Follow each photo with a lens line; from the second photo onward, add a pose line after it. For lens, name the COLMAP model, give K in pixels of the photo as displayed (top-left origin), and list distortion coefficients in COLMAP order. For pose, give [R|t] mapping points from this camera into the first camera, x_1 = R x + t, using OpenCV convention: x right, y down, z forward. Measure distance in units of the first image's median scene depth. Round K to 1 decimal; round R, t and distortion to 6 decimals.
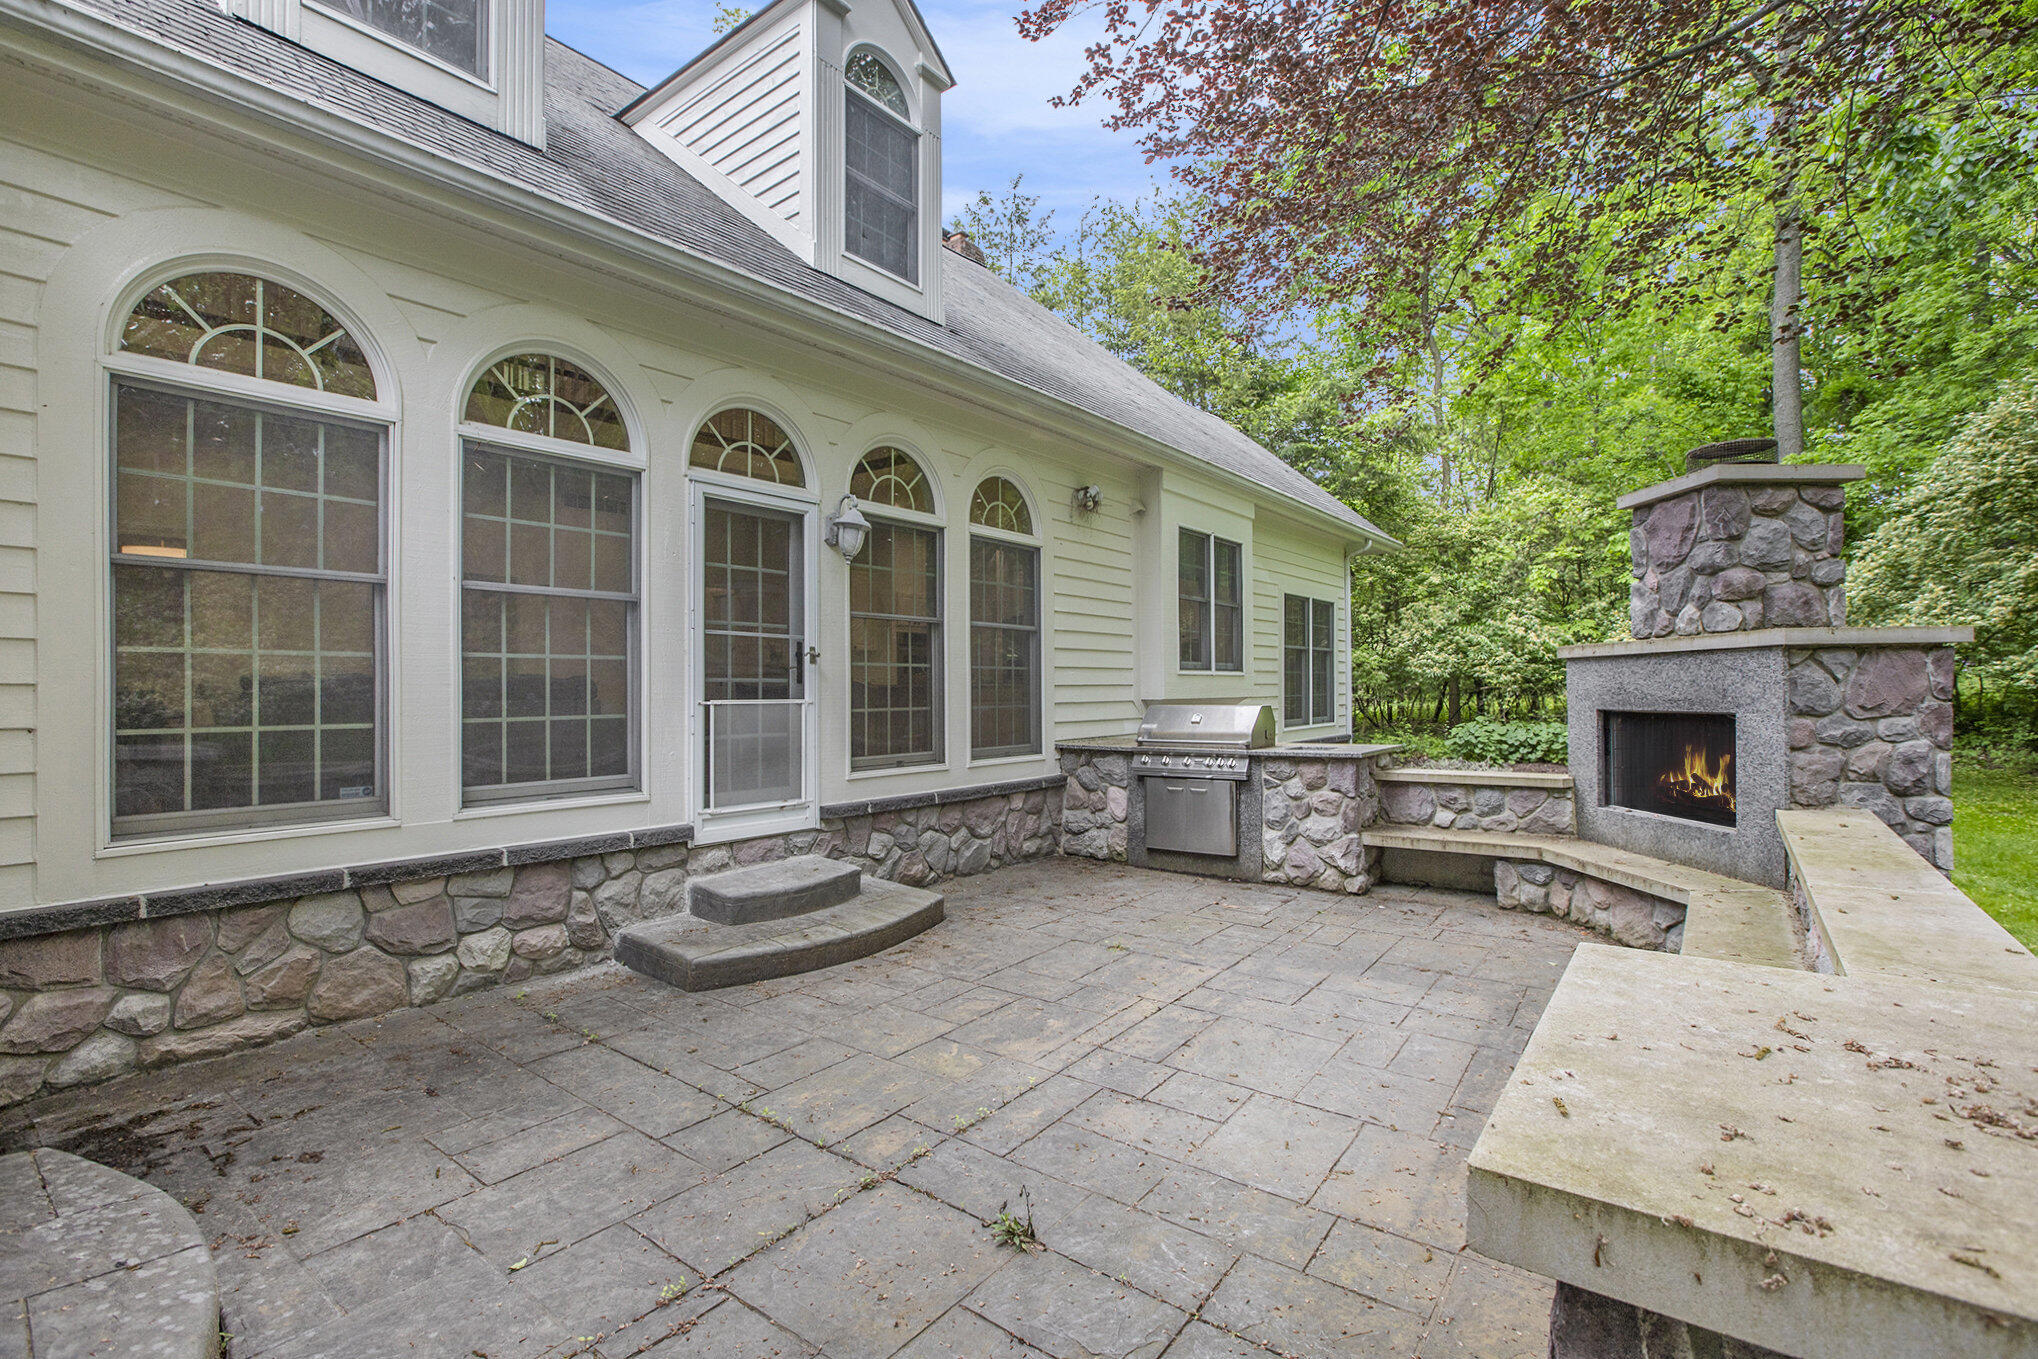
lens RADIAL K [[919.1, 0, 1016.6], [0, 919.1, 701.3], [0, 0, 1]] dist [-0.050914, 0.000036]
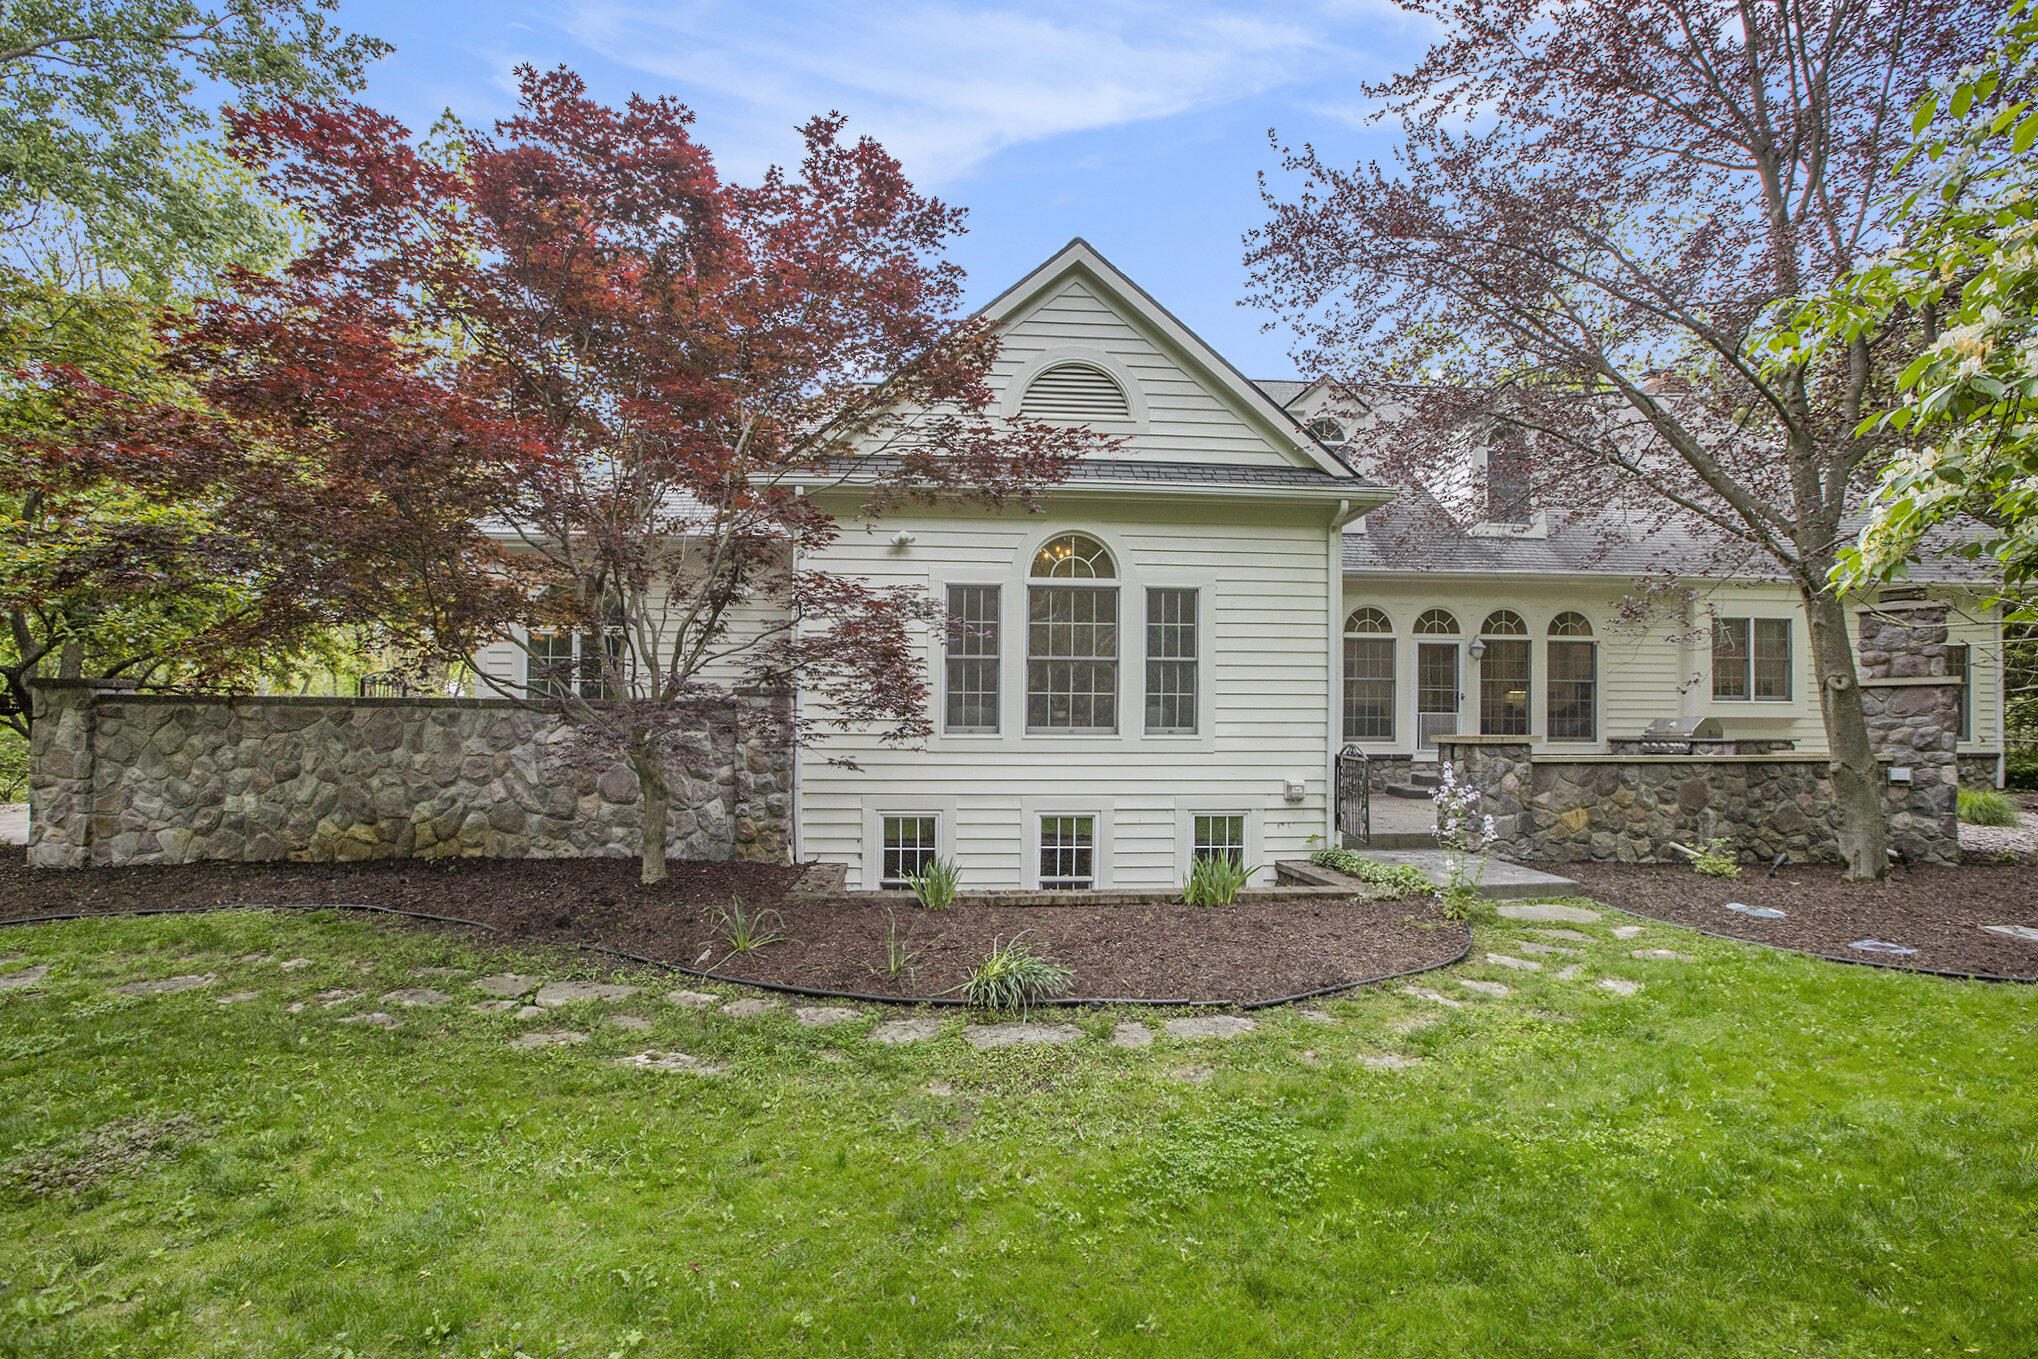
lens RADIAL K [[945.8, 0, 1021.1], [0, 945.8, 713.9], [0, 0, 1]] dist [-0.002198, -0.000101]
pose [[0.675840, -0.001681, -0.737047, 1.085417], [-0.018212, 0.999654, -0.018979, 0.087826], [0.736823, 0.026250, 0.675575, -2.090220]]
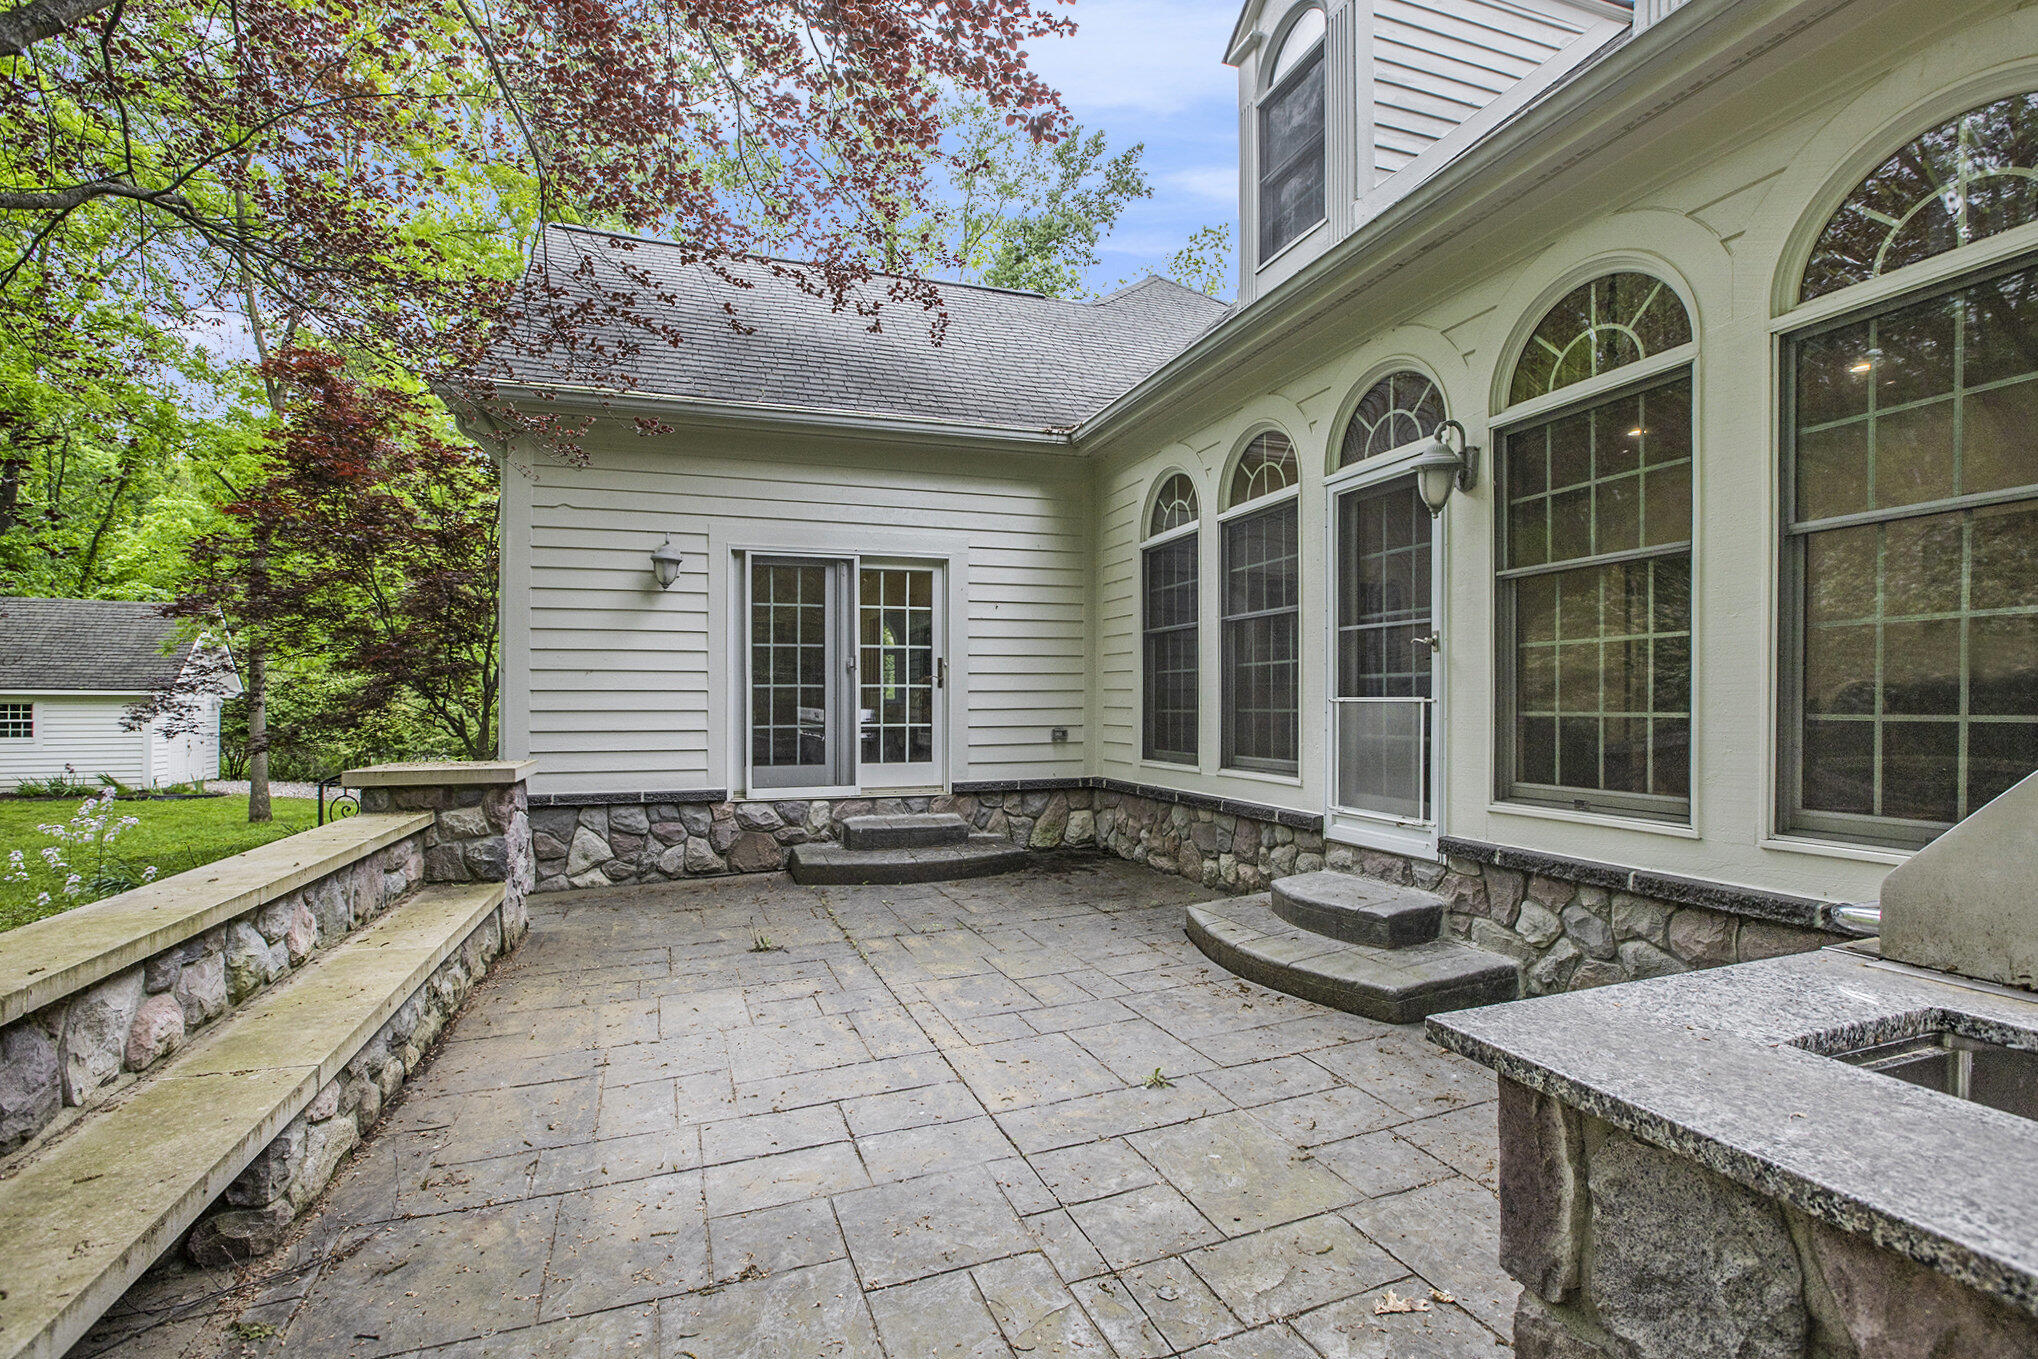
lens RADIAL K [[919.1, 0, 1016.6], [0, 919.1, 701.3], [0, 0, 1]] dist [-0.050914, 0.000036]
pose [[-0.540738, 0.013860, -0.841077, 0.726812], [0.006641, 0.999903, 0.012207, -0.012354], [0.841165, 0.001016, -0.540778, 1.299220]]
